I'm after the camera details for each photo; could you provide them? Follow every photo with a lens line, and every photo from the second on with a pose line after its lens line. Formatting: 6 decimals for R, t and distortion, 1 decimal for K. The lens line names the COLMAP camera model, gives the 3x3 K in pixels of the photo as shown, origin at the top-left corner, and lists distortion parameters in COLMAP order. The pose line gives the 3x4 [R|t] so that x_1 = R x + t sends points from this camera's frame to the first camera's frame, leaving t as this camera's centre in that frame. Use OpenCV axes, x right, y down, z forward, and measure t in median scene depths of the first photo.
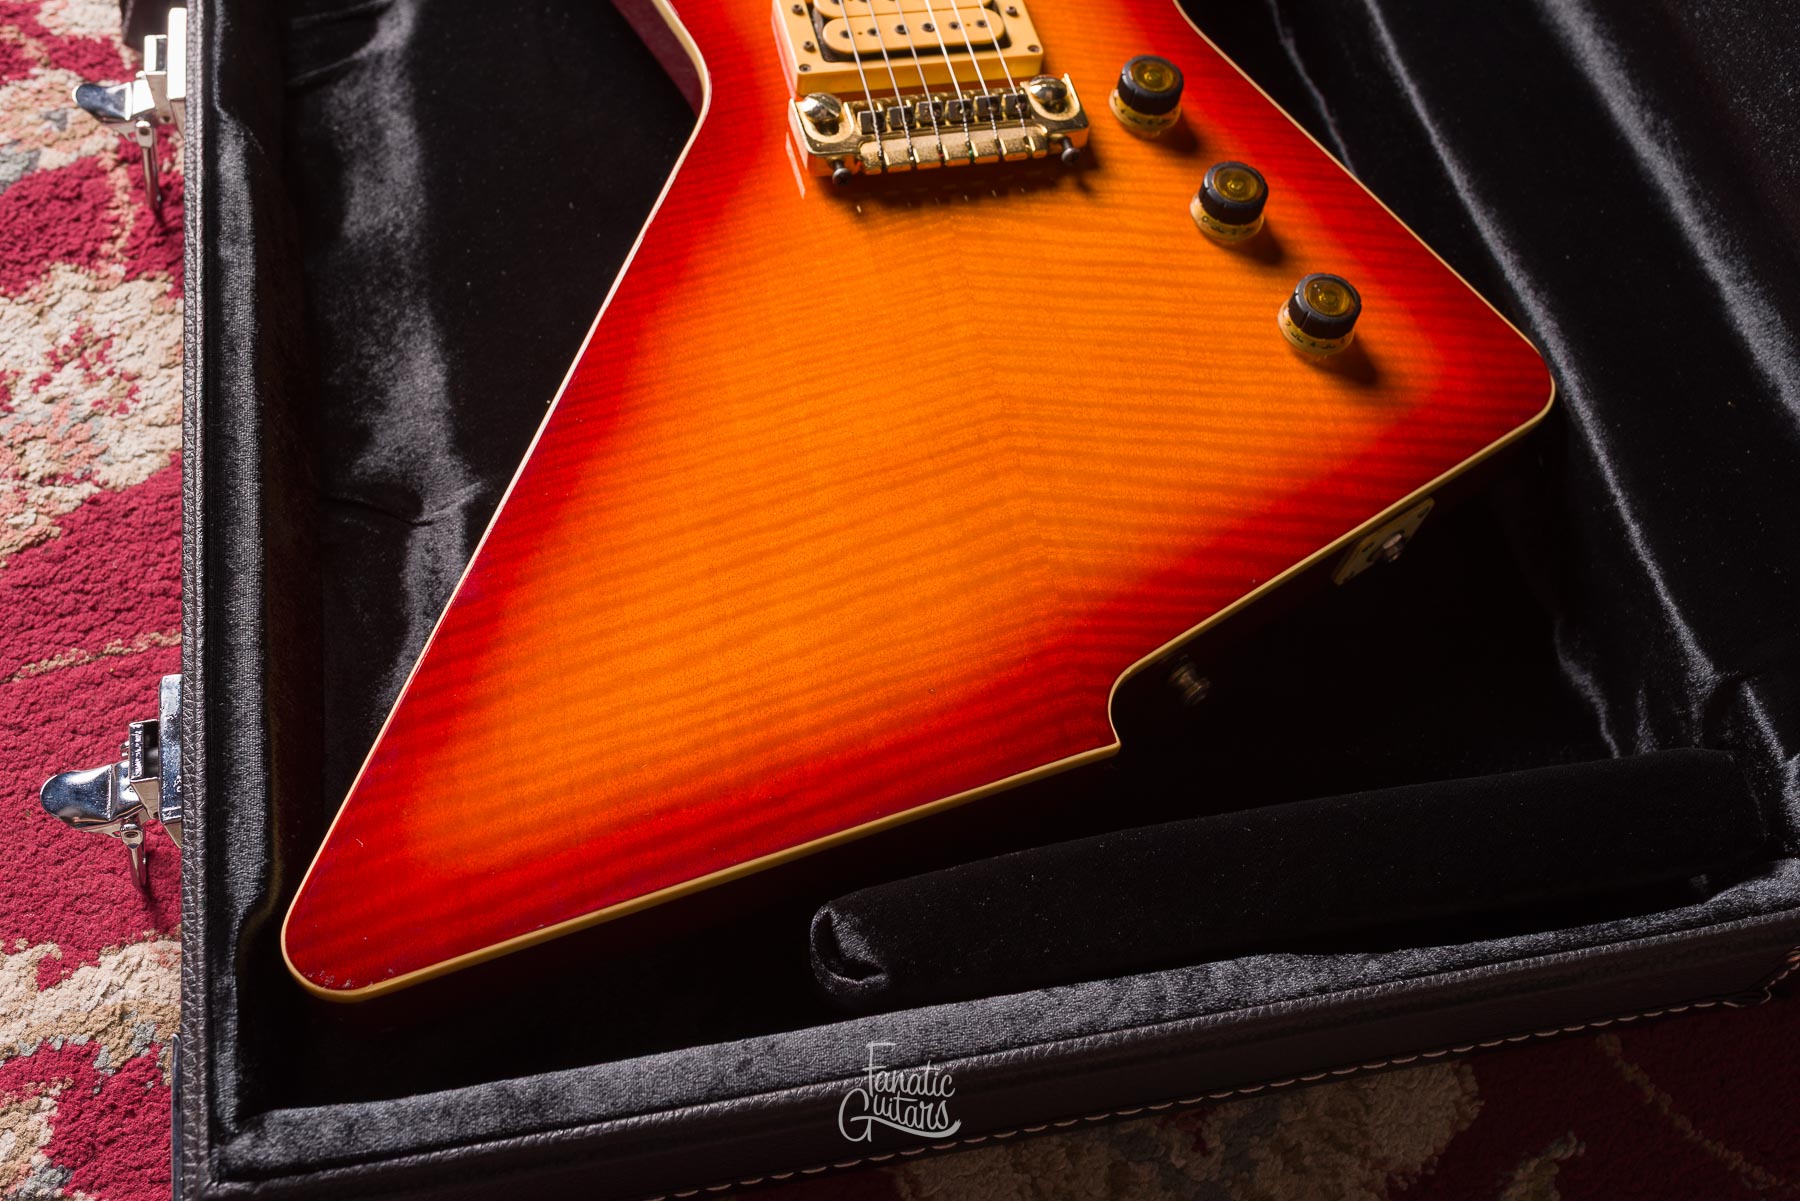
lens RADIAL K [[1760.1, 0, 901.7], [0, 1760.1, 604.6], [0, 0, 1]] dist [0.001100, -0.005043]
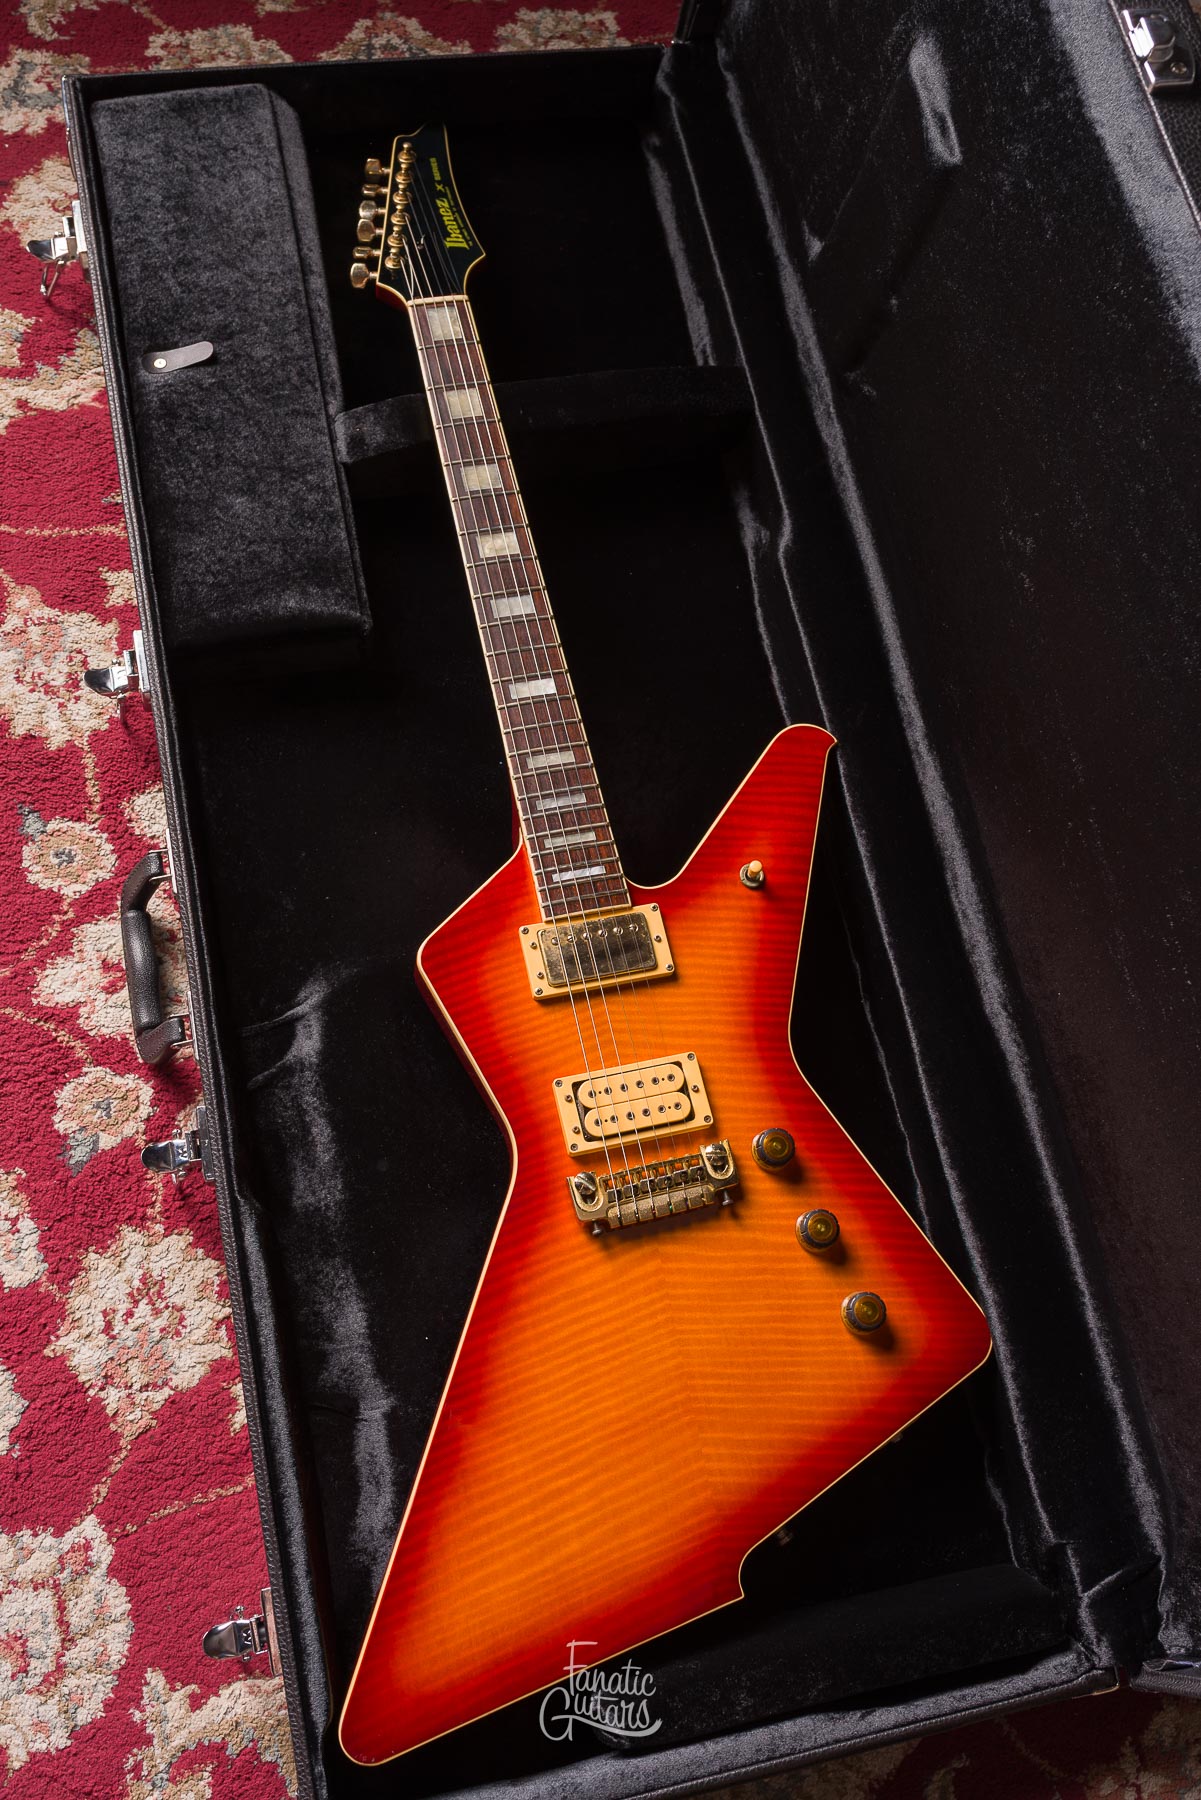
lens RADIAL K [[1718.9, 0, 599.8], [0, 1718.9, 906.7], [0, 0, 1]] dist [0.001686, -0.002855]
pose [[0.999160, 0.008702, 0.040056, -0.100872], [-0.016839, 0.978077, 0.207562, -0.895621], [-0.037371, -0.208062, 0.977401, -0.592697]]
